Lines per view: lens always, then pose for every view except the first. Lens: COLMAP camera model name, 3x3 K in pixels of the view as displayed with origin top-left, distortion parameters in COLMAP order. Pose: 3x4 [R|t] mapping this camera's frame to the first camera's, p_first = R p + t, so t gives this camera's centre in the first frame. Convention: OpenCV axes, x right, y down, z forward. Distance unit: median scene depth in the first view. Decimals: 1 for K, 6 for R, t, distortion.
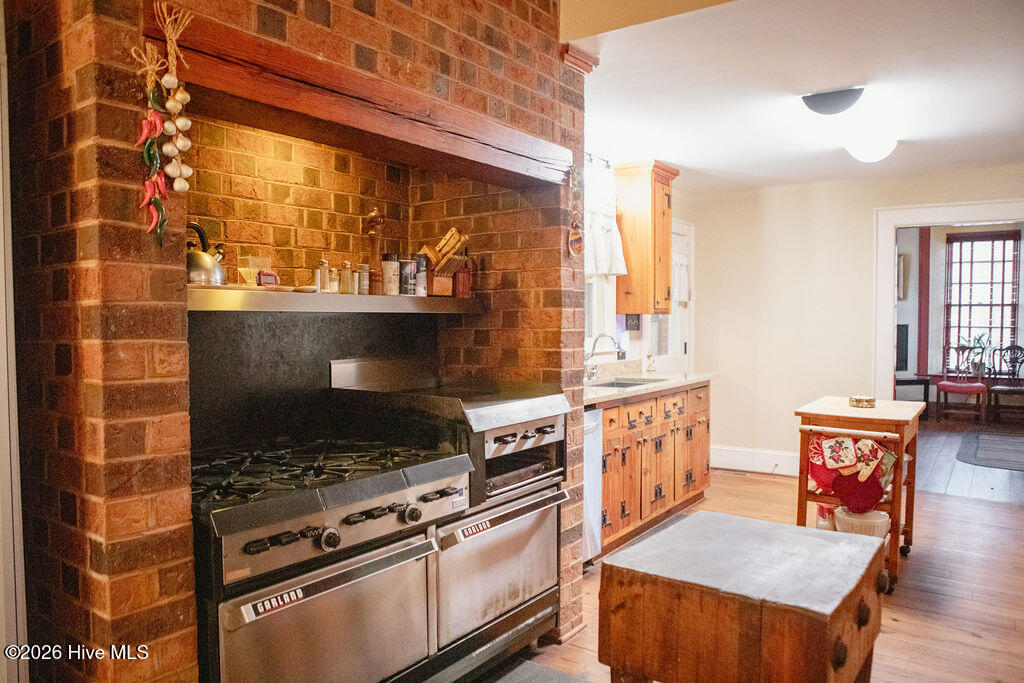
lens RADIAL K [[723.3, 0, 513.5], [0, 723.3, 346.7], [0, 0, 1]] dist [-0.112308, 0.085949]
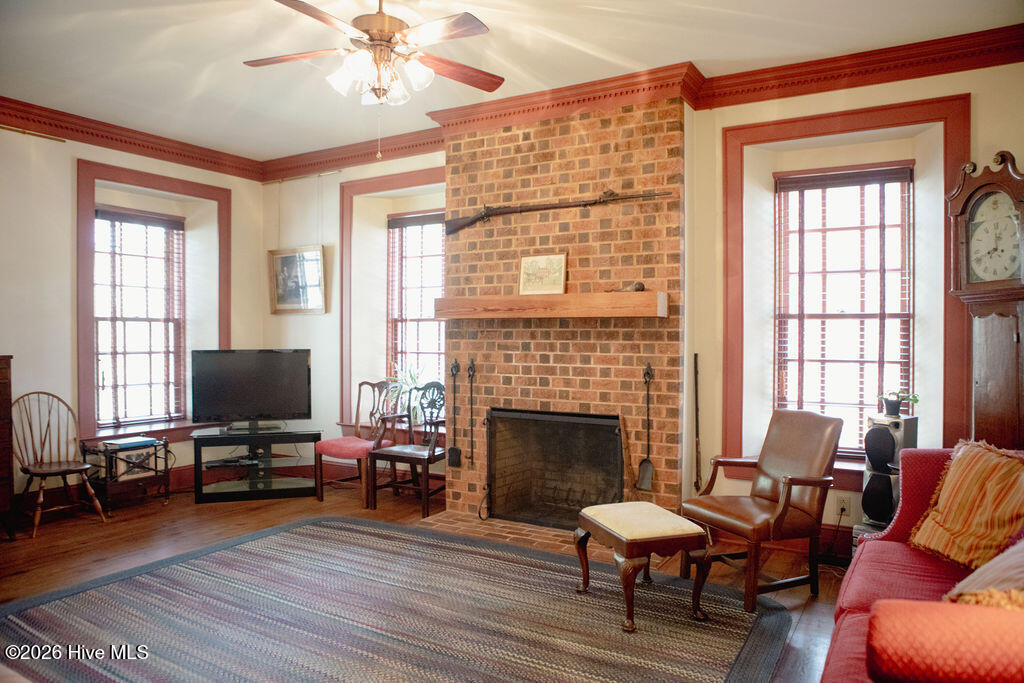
lens RADIAL K [[723.3, 0, 513.5], [0, 723.3, 346.7], [0, 0, 1]] dist [-0.112308, 0.085949]
pose [[0.992757, -0.002735, 0.120107, 1.039761], [0.006488, 0.999502, -0.030866, -0.068499], [-0.119963, 0.031421, 0.992281, 1.467795]]
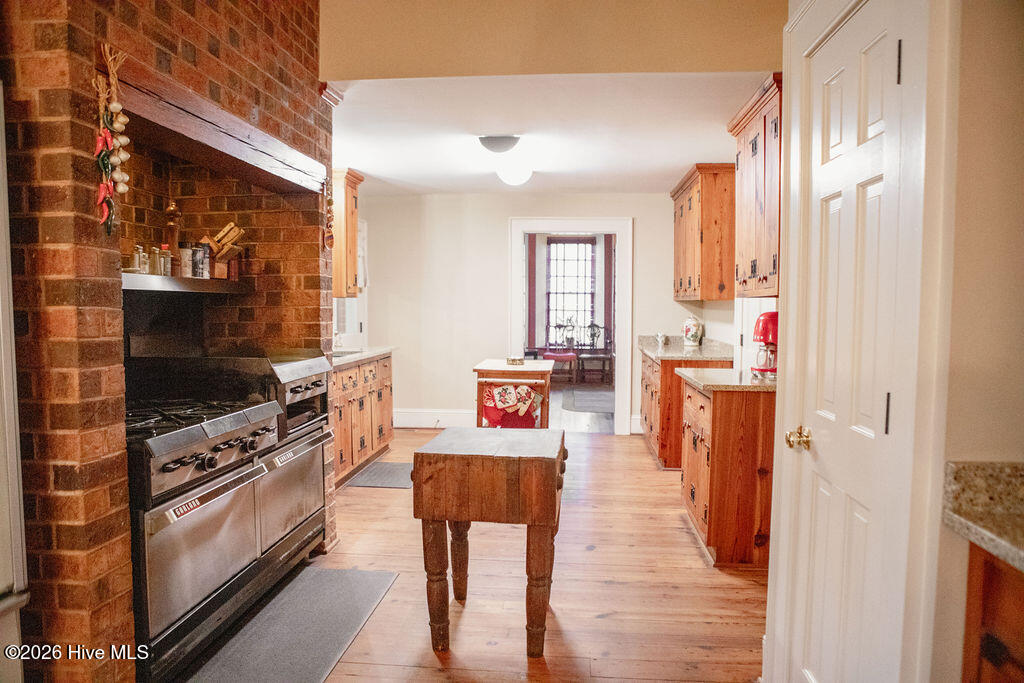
lens RADIAL K [[707.7, 0, 512.5], [0, 707.7, 347.1], [0, 0, 1]] dist [-0.110622, 0.082494]
pose [[0.863708, -0.026068, 0.503318, -0.243575], [0.016792, 0.999595, 0.022957, 0.022795], [-0.503713, -0.011377, 0.863796, -0.224019]]
